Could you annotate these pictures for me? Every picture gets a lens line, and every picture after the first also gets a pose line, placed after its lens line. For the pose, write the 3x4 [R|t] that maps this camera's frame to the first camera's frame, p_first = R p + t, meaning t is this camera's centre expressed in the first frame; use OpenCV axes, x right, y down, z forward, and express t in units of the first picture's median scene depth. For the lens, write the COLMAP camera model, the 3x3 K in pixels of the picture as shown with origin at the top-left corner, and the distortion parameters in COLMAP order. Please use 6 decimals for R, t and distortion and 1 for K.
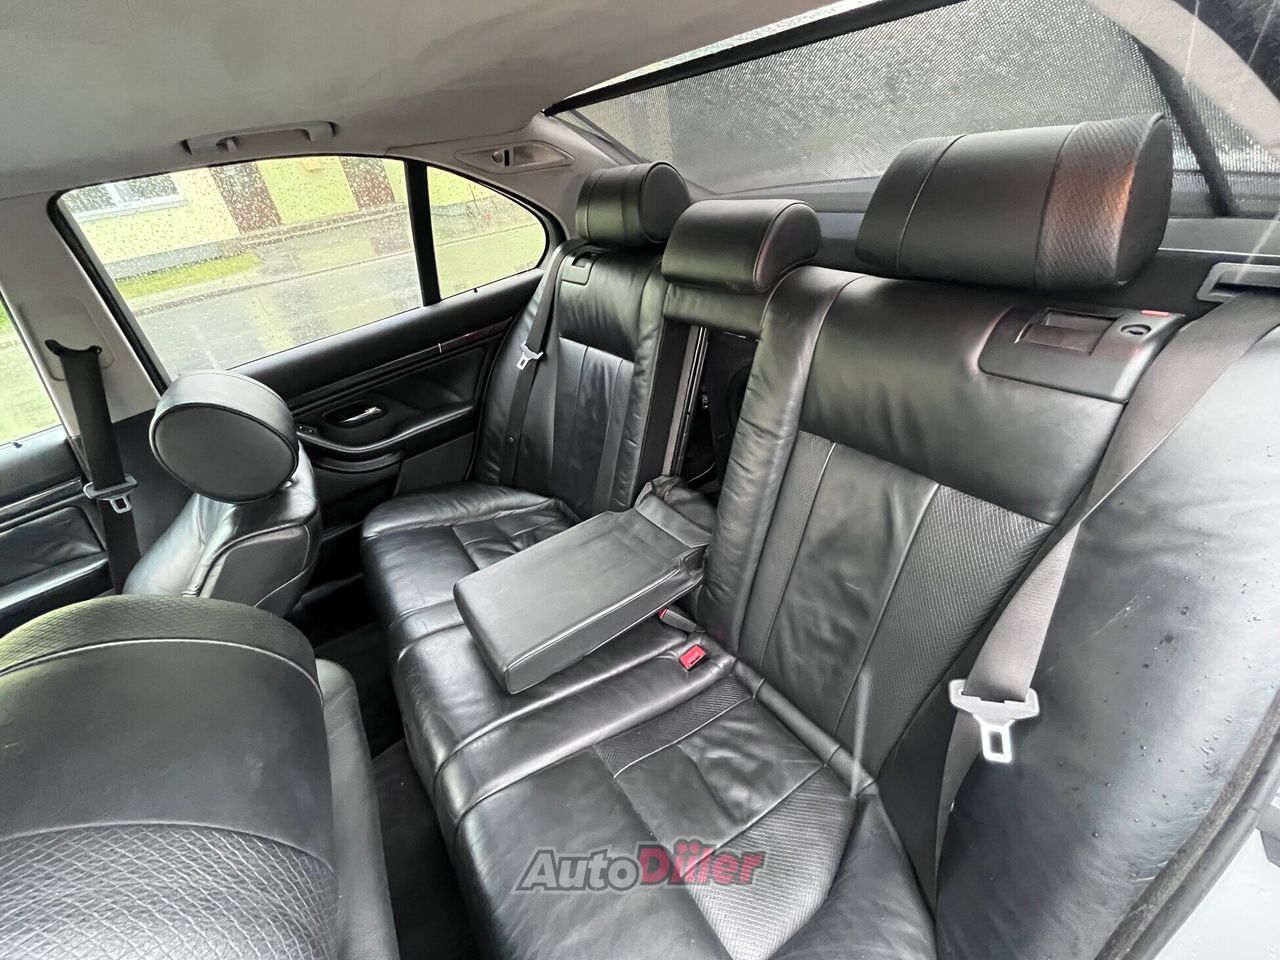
lens RADIAL K [[520.9, 0, 634.0], [0, 520.9, 481.0], [0, 0, 1]] dist [-0.000718, -0.000481]
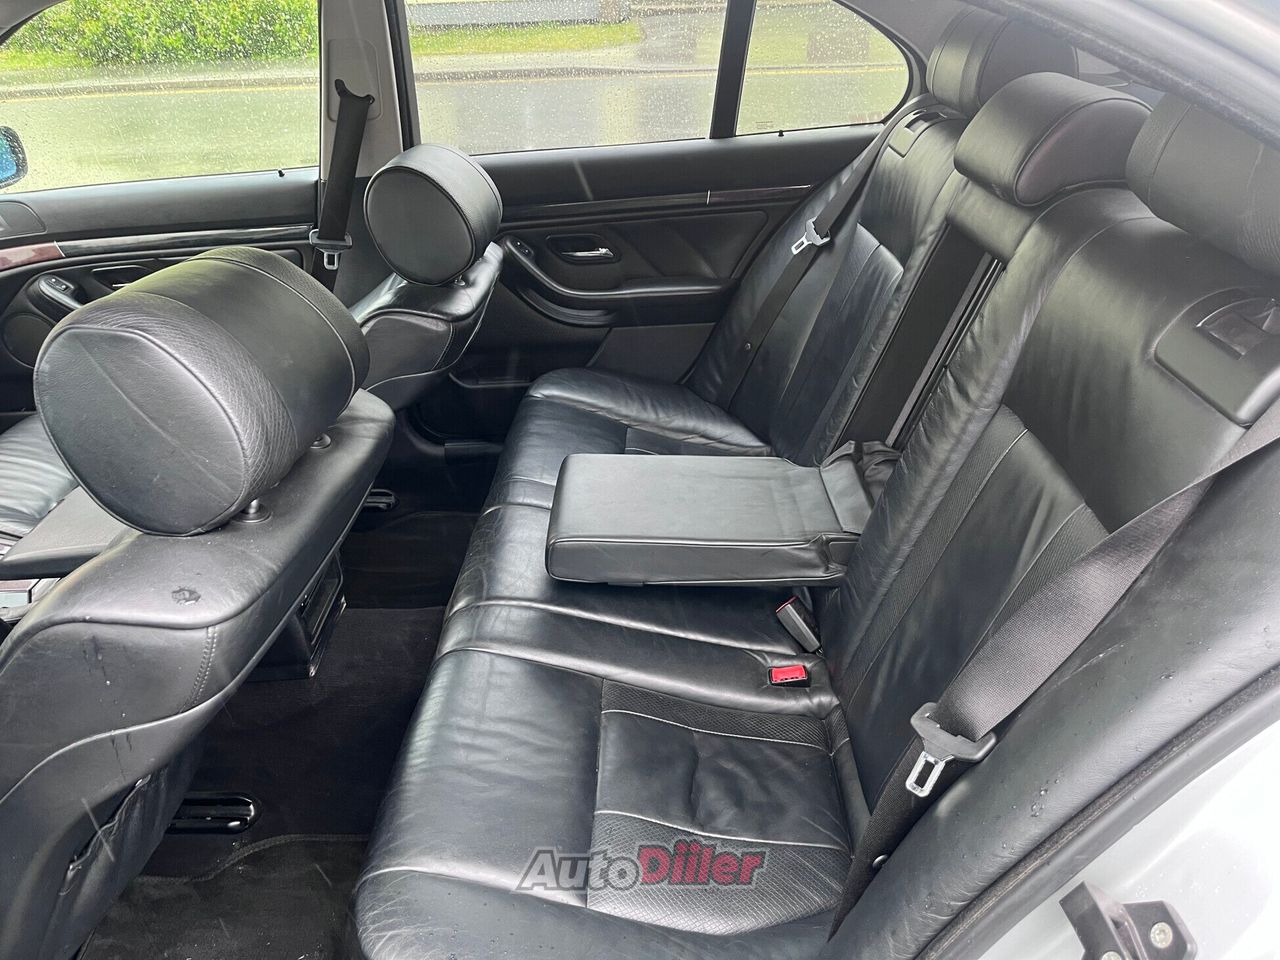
lens RADIAL K [[968.4, 0, 645.0], [0, 968.4, 461.8], [0, 0, 1]] dist [0.096895, -0.136759]
pose [[0.814093, 0.366564, -0.450426, 0.403914], [-0.387144, 0.920687, 0.049551, 0.072221], [0.432865, 0.134040, 0.891438, -0.282306]]
